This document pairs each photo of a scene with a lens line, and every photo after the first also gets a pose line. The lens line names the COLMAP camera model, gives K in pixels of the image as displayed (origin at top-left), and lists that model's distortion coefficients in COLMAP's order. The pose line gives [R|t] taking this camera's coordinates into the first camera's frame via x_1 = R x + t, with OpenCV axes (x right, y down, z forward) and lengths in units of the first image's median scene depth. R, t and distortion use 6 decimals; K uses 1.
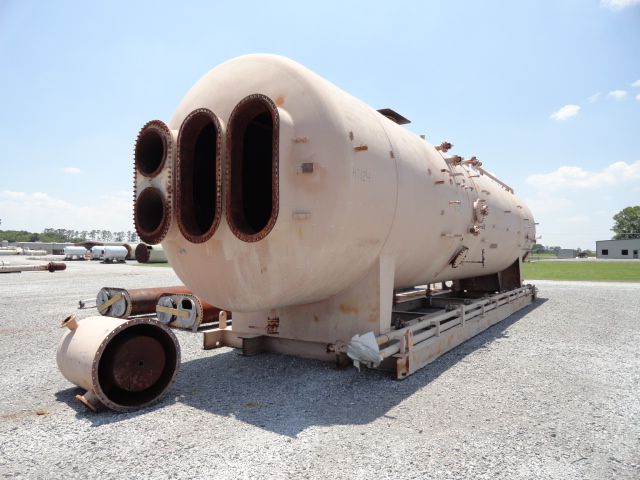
lens RADIAL K [[439.5, 0, 318.0], [0, 439.5, 238.7], [0, 0, 1]] dist [0.000642, 0.001688]
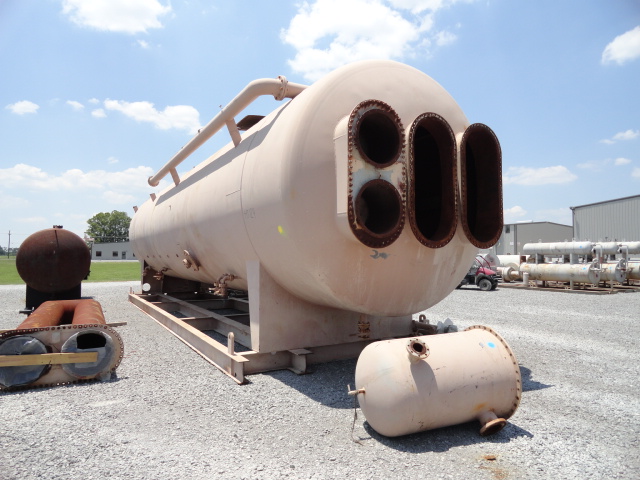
lens RADIAL K [[439.5, 0, 315.0], [0, 439.5, 241.2], [0, 0, 1]] dist [0.000642, 0.001688]
pose [[0.446915, 0.025518, 0.894212, -1.148060], [-0.027301, 0.999517, -0.014878, 0.015180], [-0.894160, -0.017763, 0.447396, 0.713233]]
